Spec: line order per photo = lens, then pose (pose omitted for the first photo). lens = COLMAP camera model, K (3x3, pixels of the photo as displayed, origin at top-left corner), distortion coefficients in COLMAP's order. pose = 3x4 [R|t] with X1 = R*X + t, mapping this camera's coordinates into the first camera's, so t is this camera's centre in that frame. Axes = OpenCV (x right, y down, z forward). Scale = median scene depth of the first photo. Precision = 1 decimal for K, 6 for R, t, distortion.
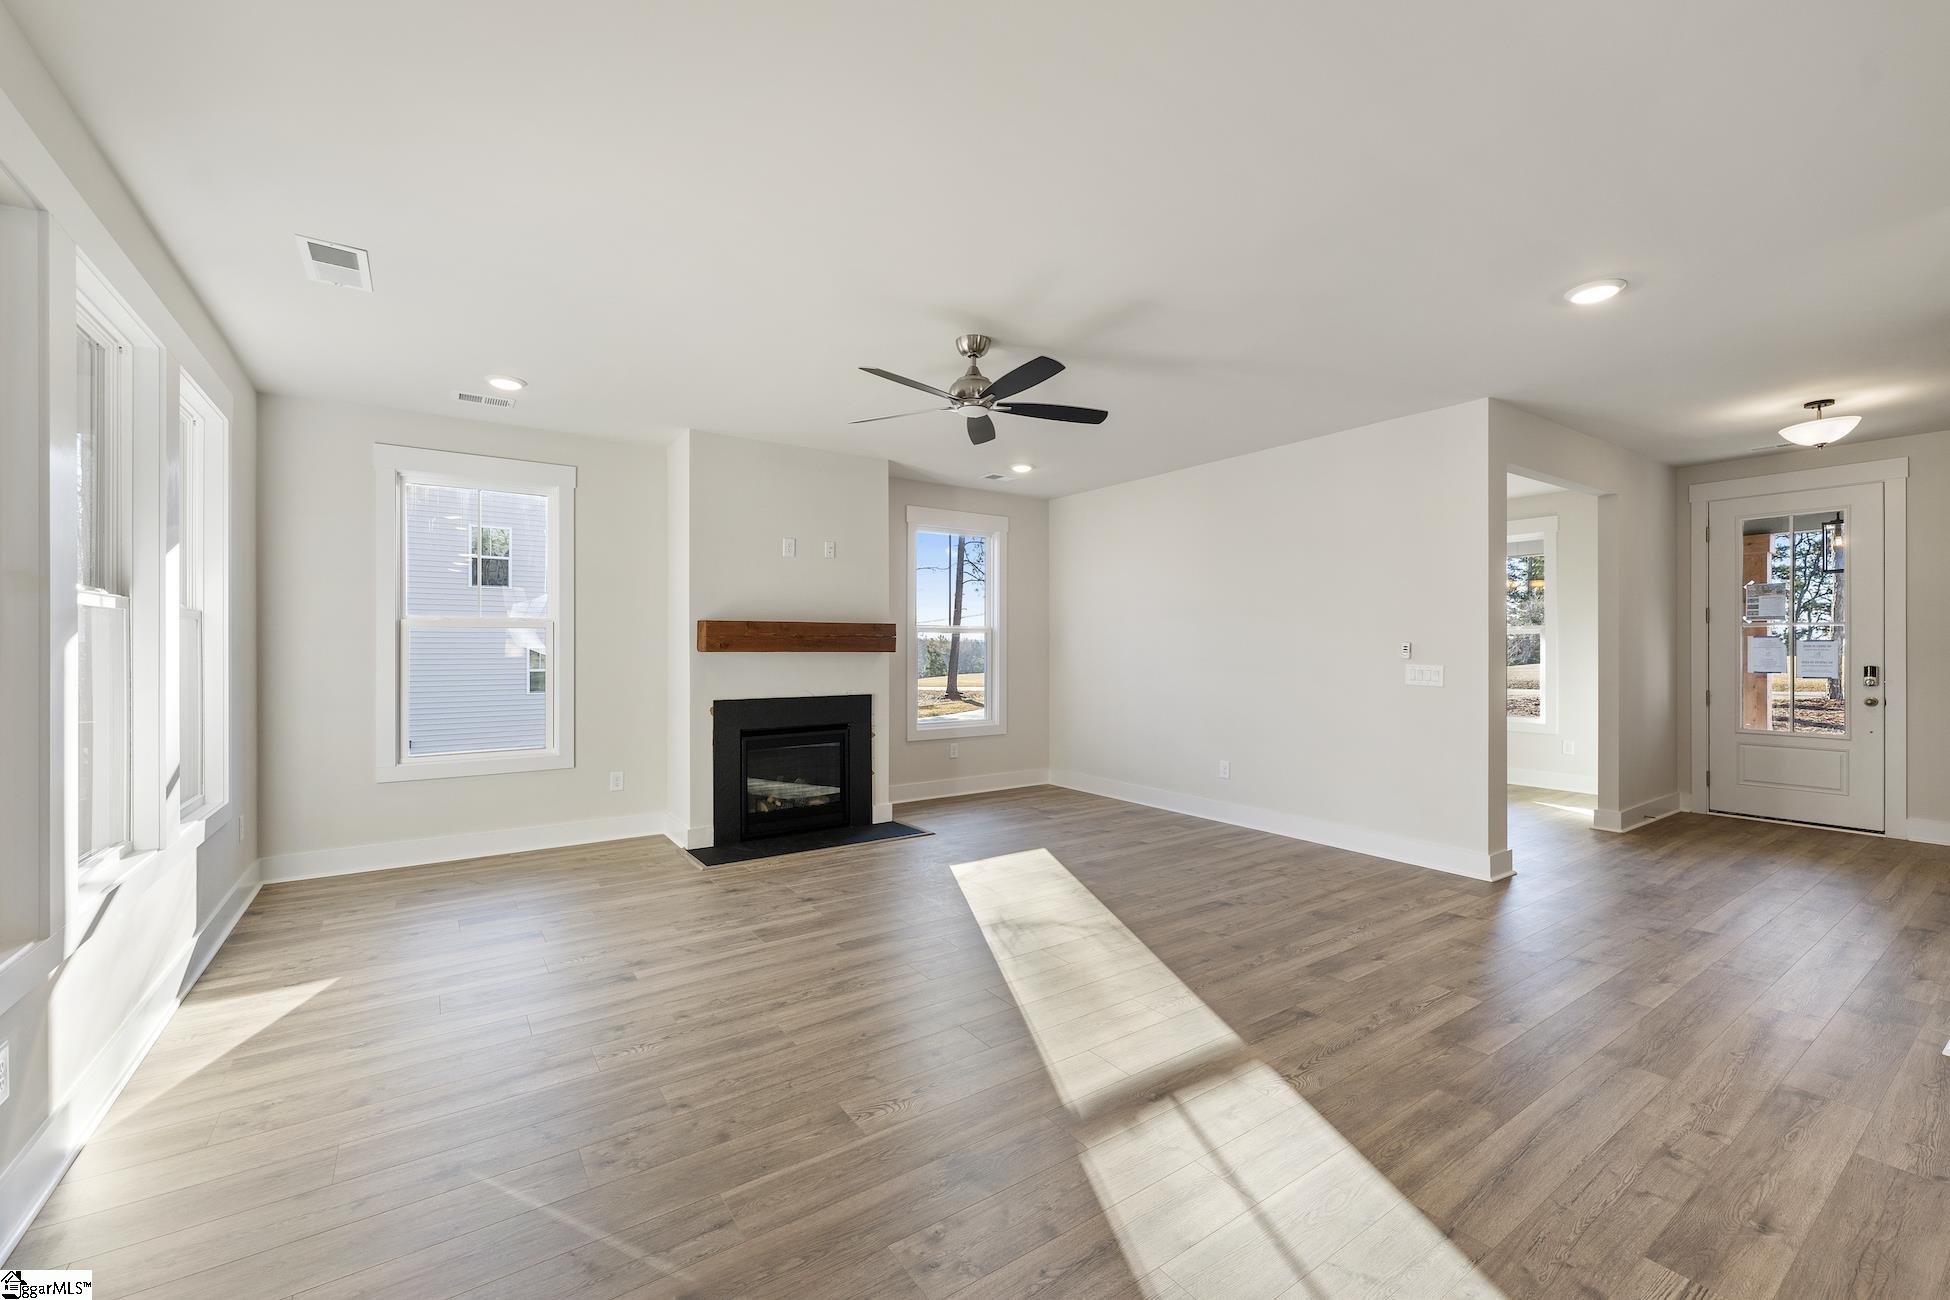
lens RADIAL K [[800.7, 0, 975.0], [0, 800.7, 650.0], [0, 0, 1]] dist [0.000107, 0.000172]
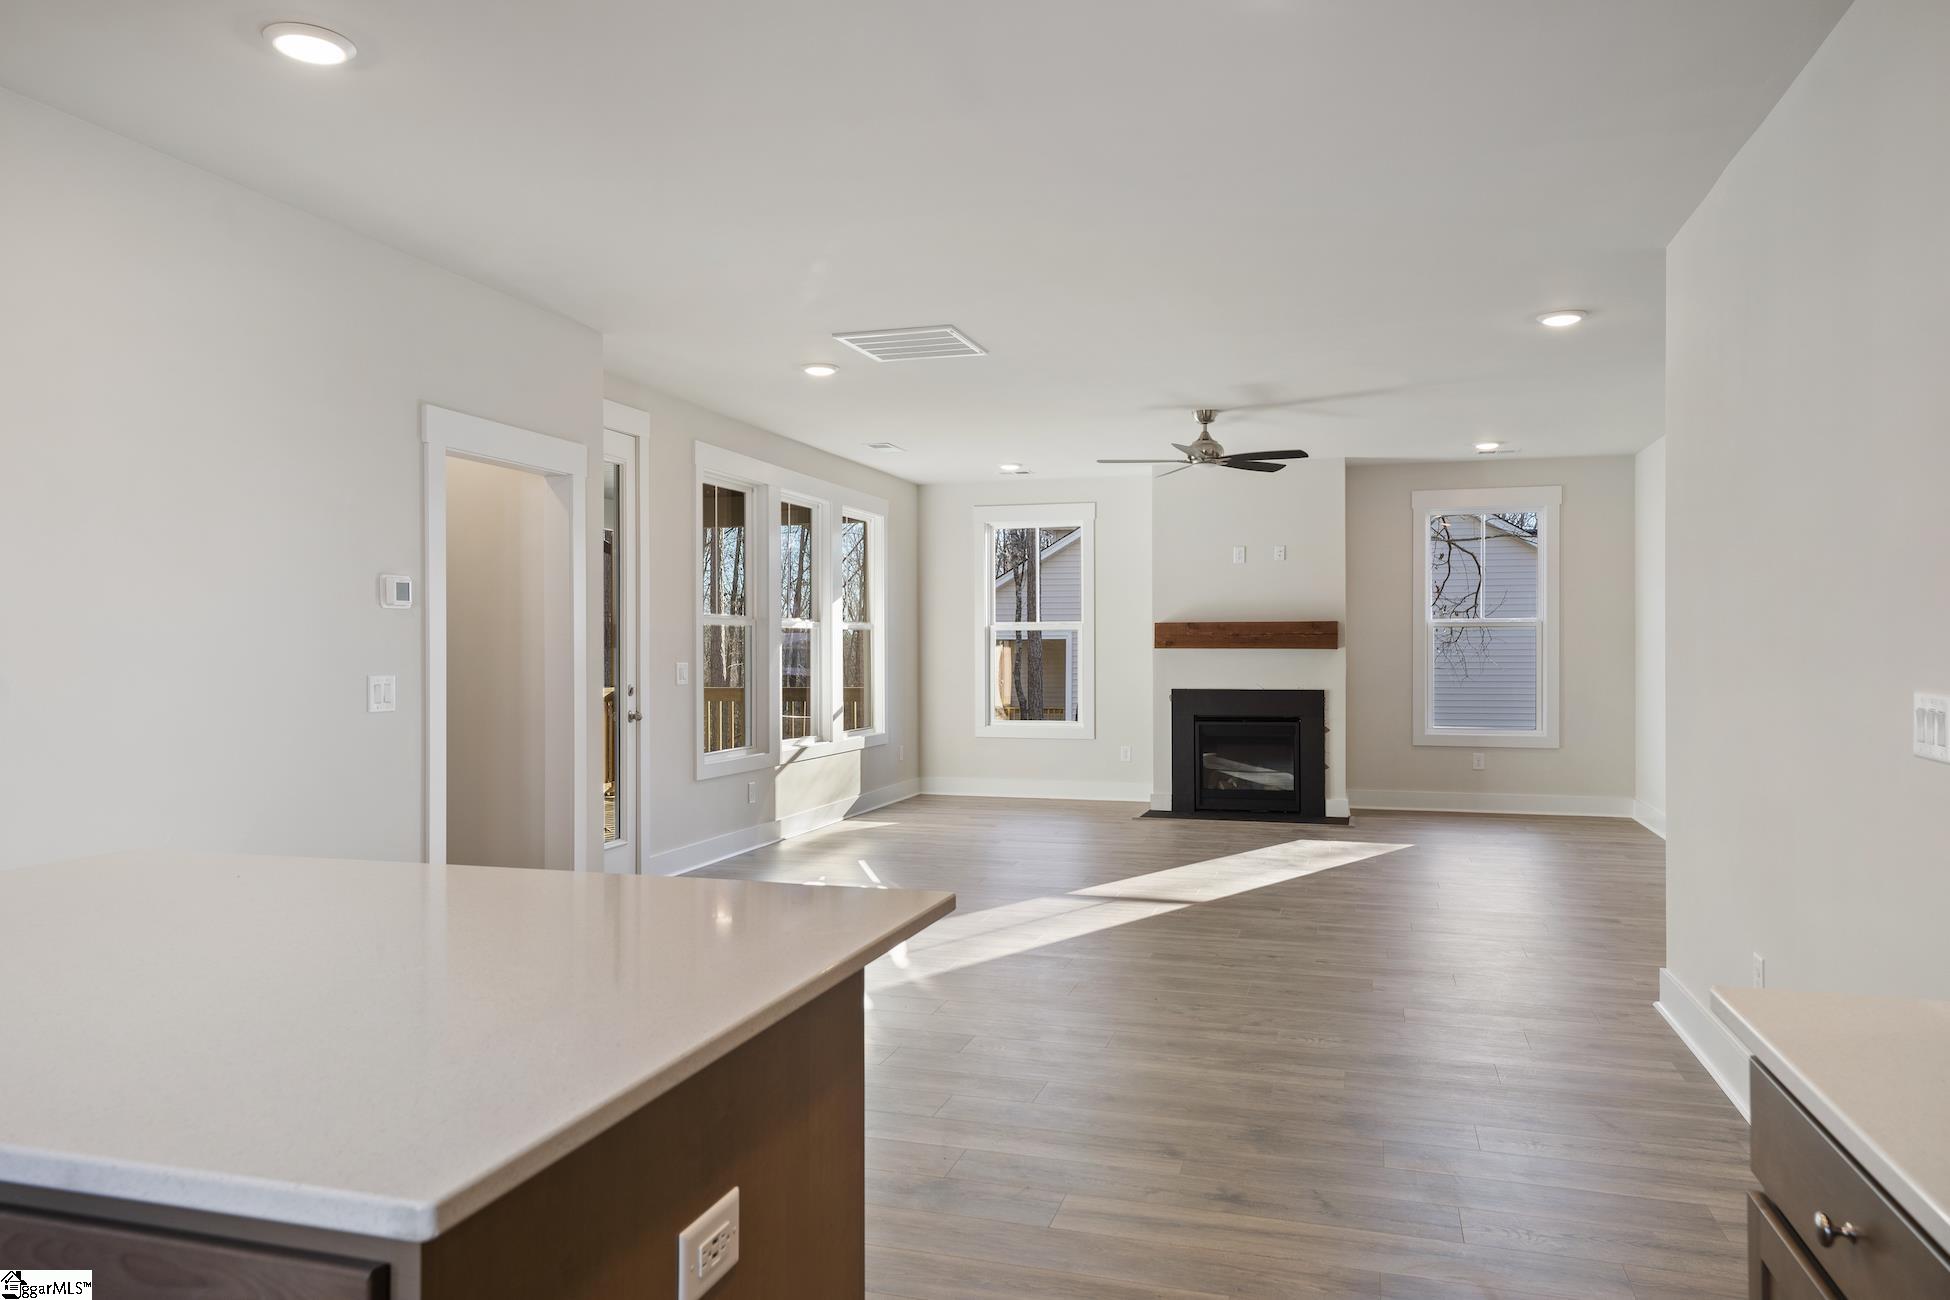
lens RADIAL K [[1379.8, 0, 975.0], [0, 1379.8, 650.0], [0, 0, 1]] dist [0.064995, 0.000268]
pose [[0.640518, 0.005767, -0.767921, 1.428086], [-0.003562, 0.999983, 0.004539, -0.005418], [0.767935, -0.000172, 0.640528, -0.740279]]
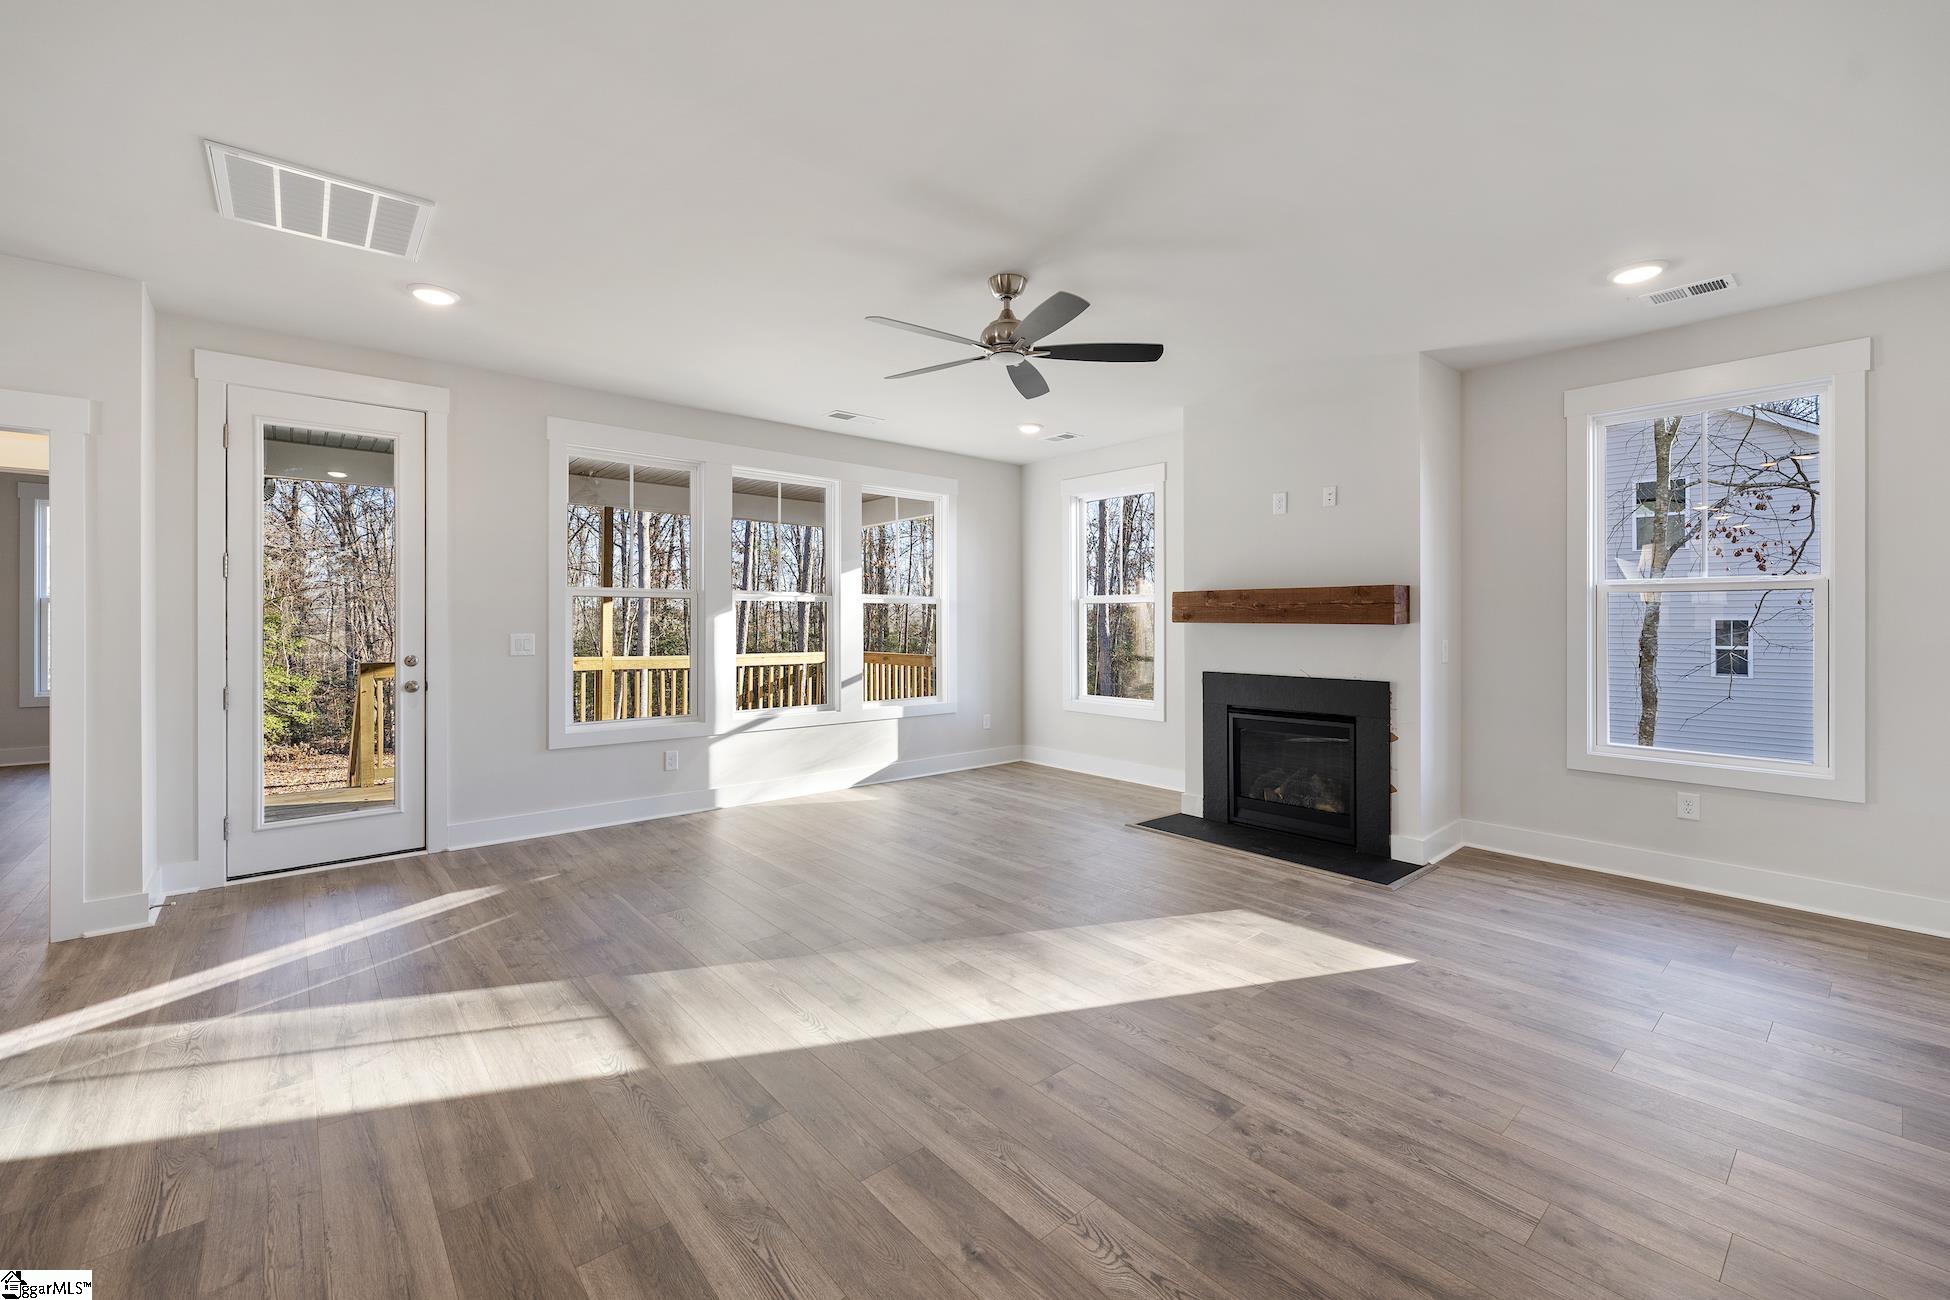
lens RADIAL K [[800.8, 0, 974.7], [0, 800.8, 615.8], [0, 0, 1]] dist [-0.002281, 0.000127]
pose [[0.104187, -0.002439, -0.994555, 0.843937], [-0.004336, 0.999986, -0.002906, -0.003250], [0.994548, 0.004615, 0.104175, 0.807515]]
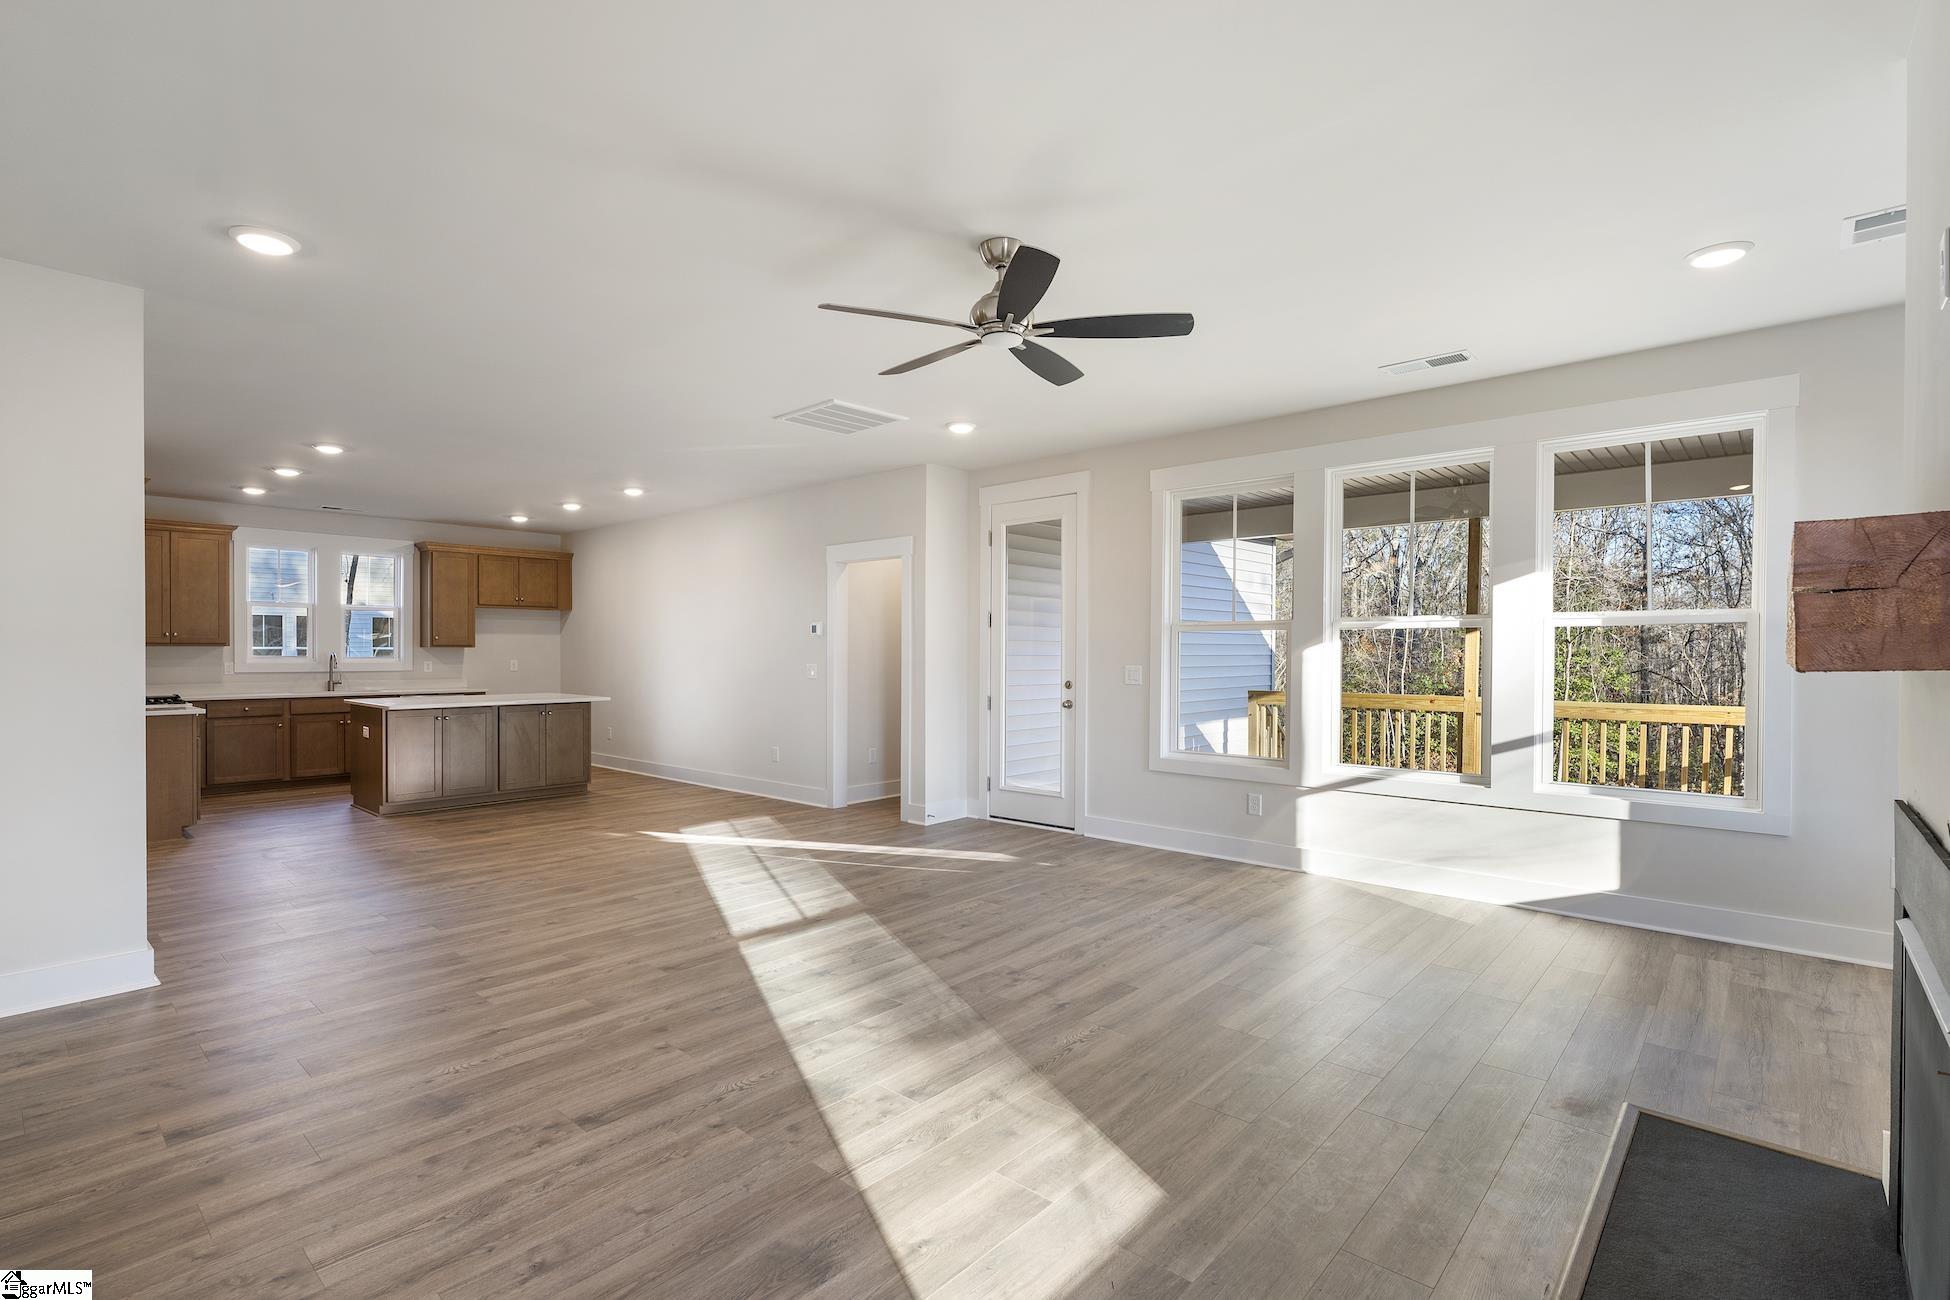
lens RADIAL K [[905.4, 0, 975.0], [0, 905.4, 650.0], [0, 0, 1]] dist [-0.001565, -0.000398]
pose [[-0.973068, 0.001272, -0.230514, 0.204455], [0.001201, 0.999999, 0.000448, -0.004200], [0.230514, 0.000159, -0.973069, 1.716492]]
